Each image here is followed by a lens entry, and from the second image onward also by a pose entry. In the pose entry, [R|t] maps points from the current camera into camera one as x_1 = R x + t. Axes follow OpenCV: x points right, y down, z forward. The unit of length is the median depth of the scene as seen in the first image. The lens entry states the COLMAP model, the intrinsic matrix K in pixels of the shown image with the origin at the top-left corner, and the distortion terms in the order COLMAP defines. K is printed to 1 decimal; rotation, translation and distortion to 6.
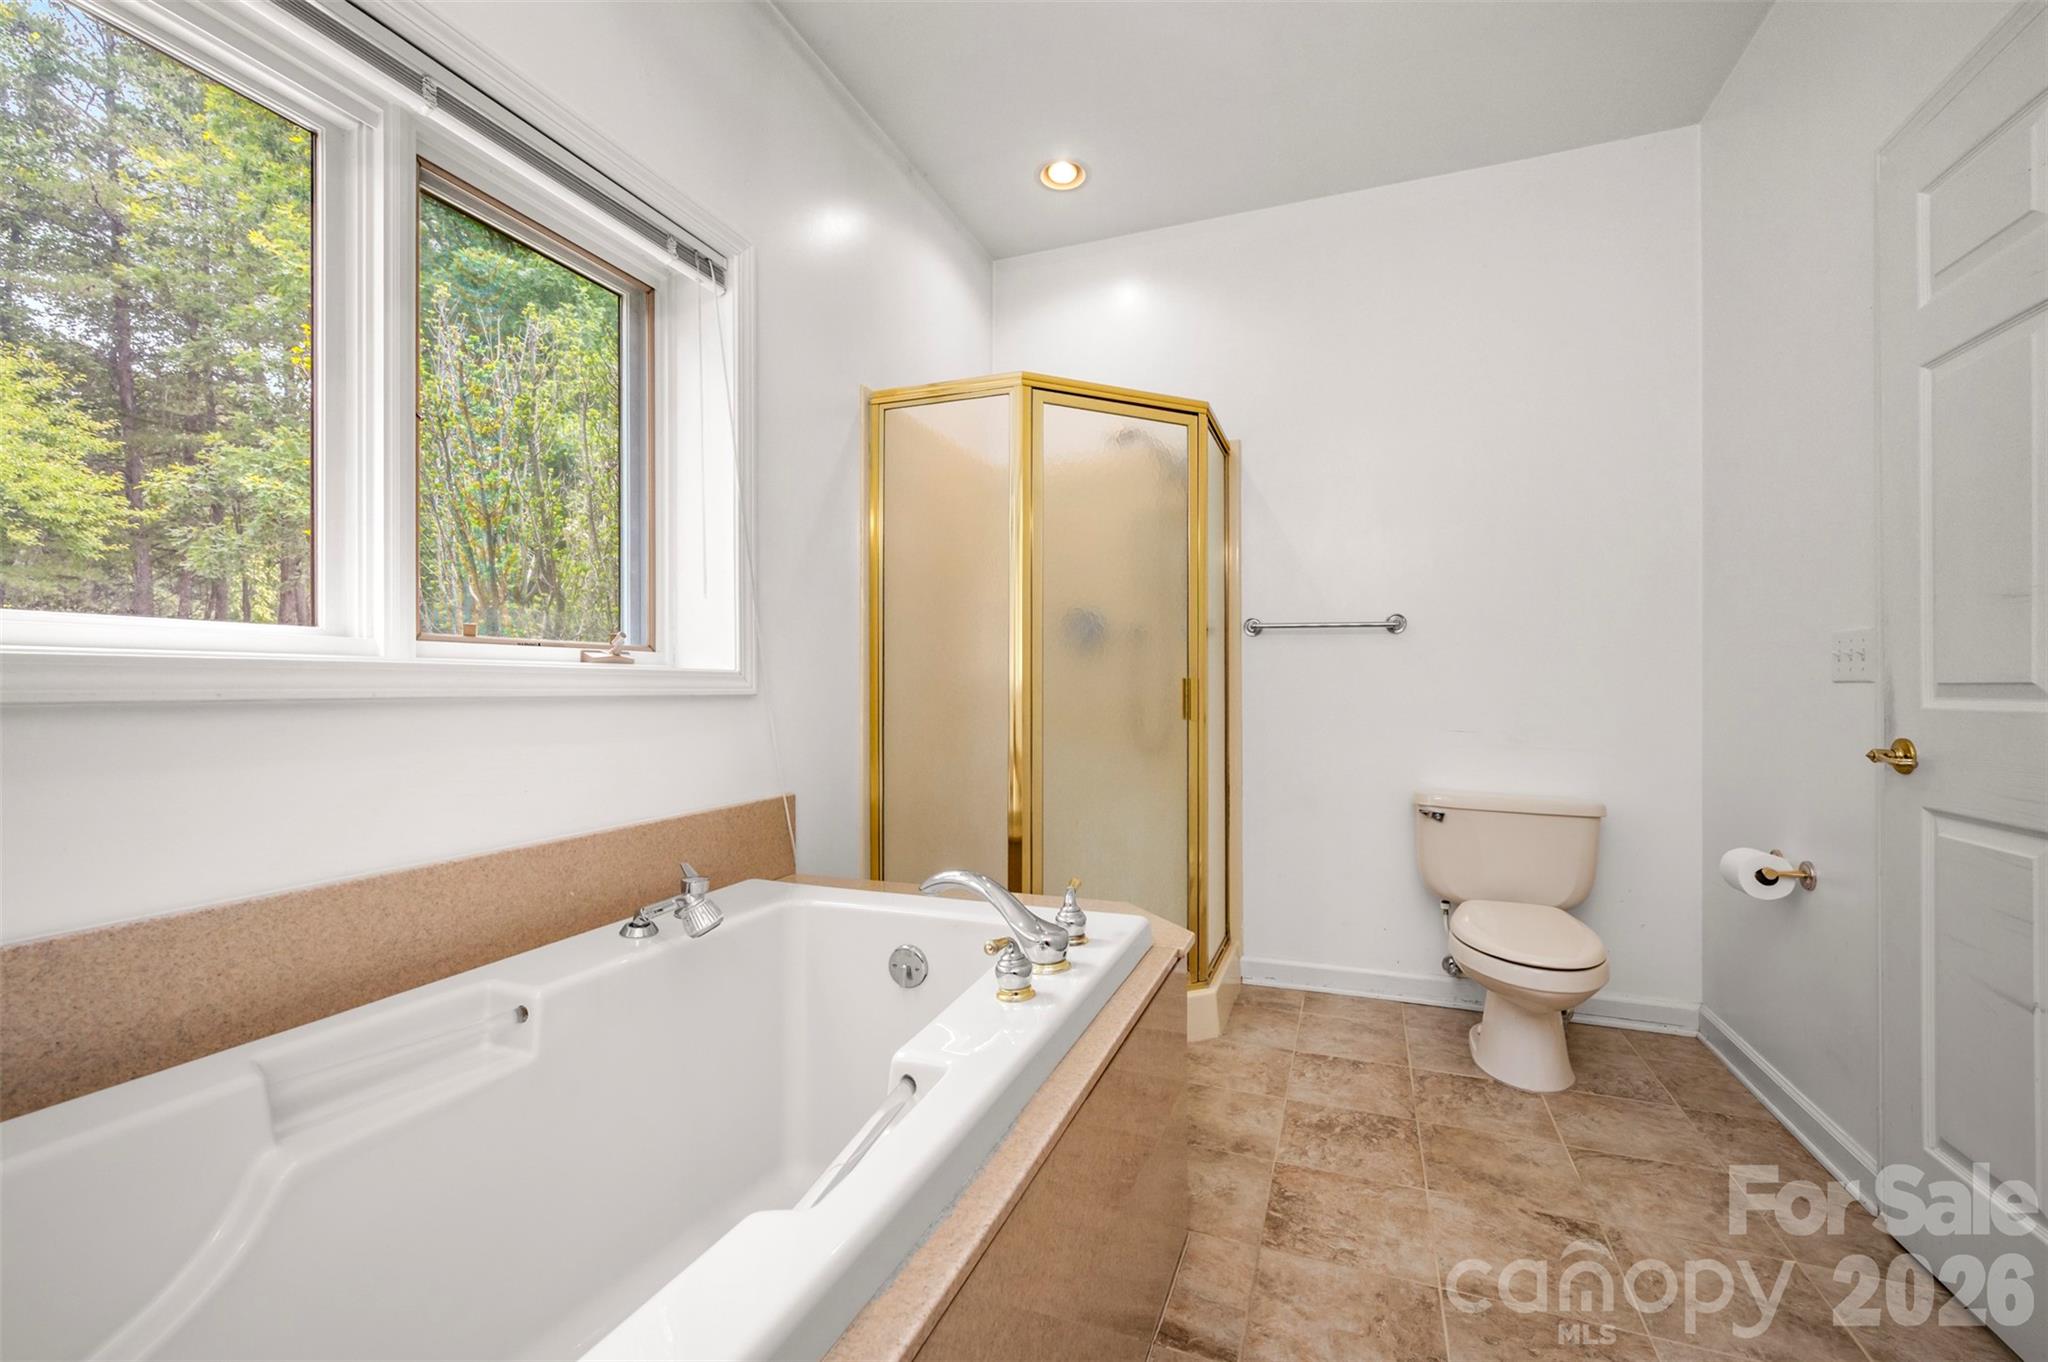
lens RADIAL K [[855.9, 0, 1027.9], [0, 855.9, 680.6], [0, 0, 1]] dist [0.000423, 0.000100]
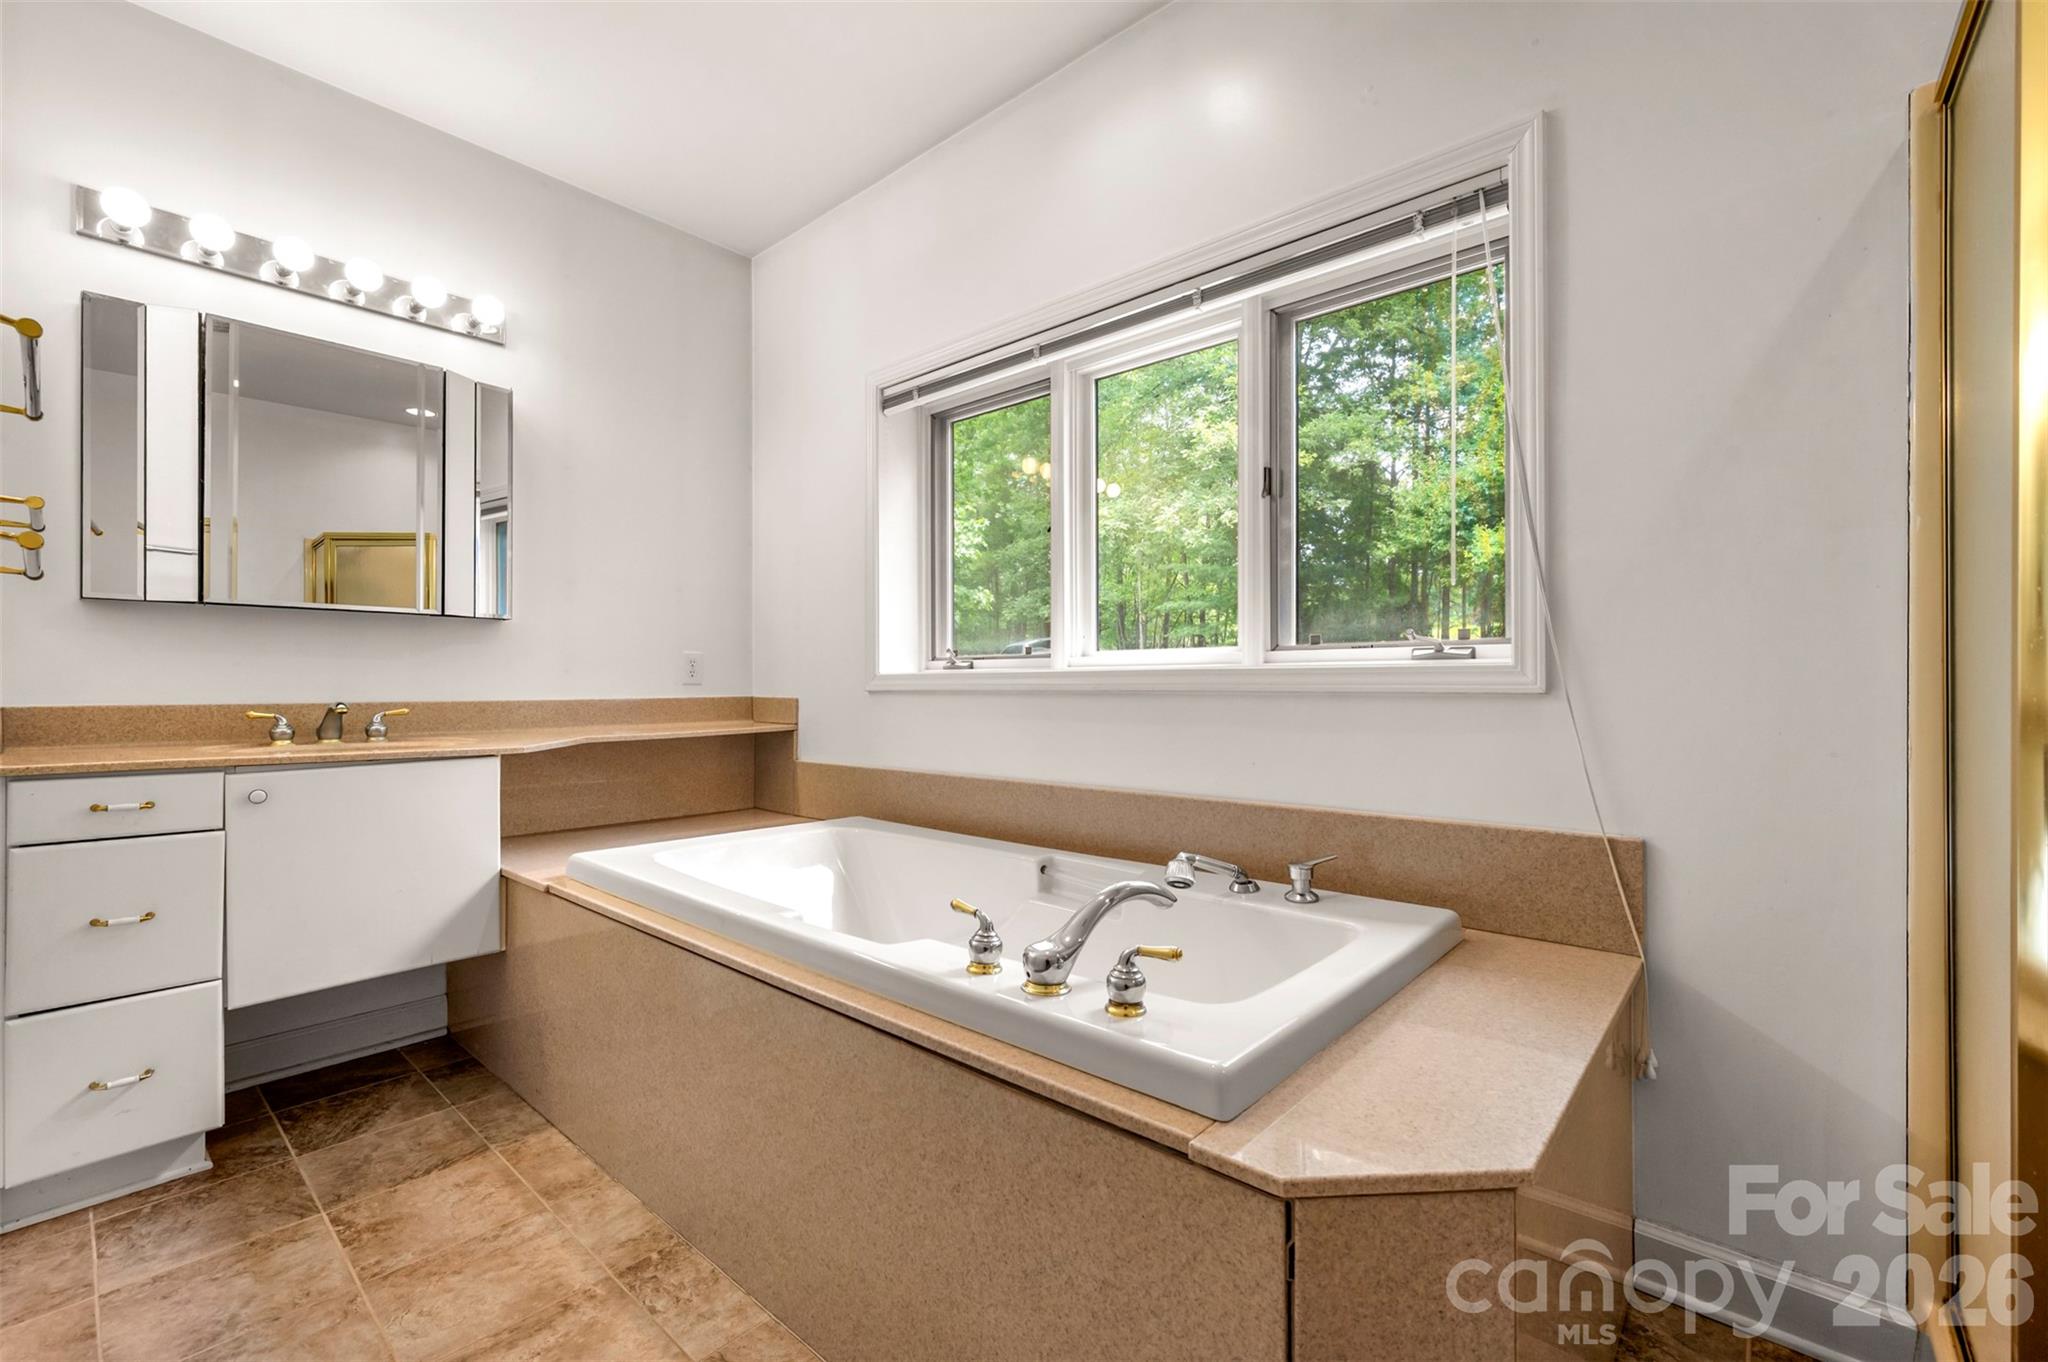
lens RADIAL K [[855.9, 0, 1027.9], [0, 855.9, 680.6], [0, 0, 1]] dist [0.000423, 0.000100]
pose [[-0.347564, -0.004176, -0.937647, 0.751227], [0.008050, 0.999940, -0.007437, 0.008979], [0.937622, -0.010133, -0.347510, 1.096006]]
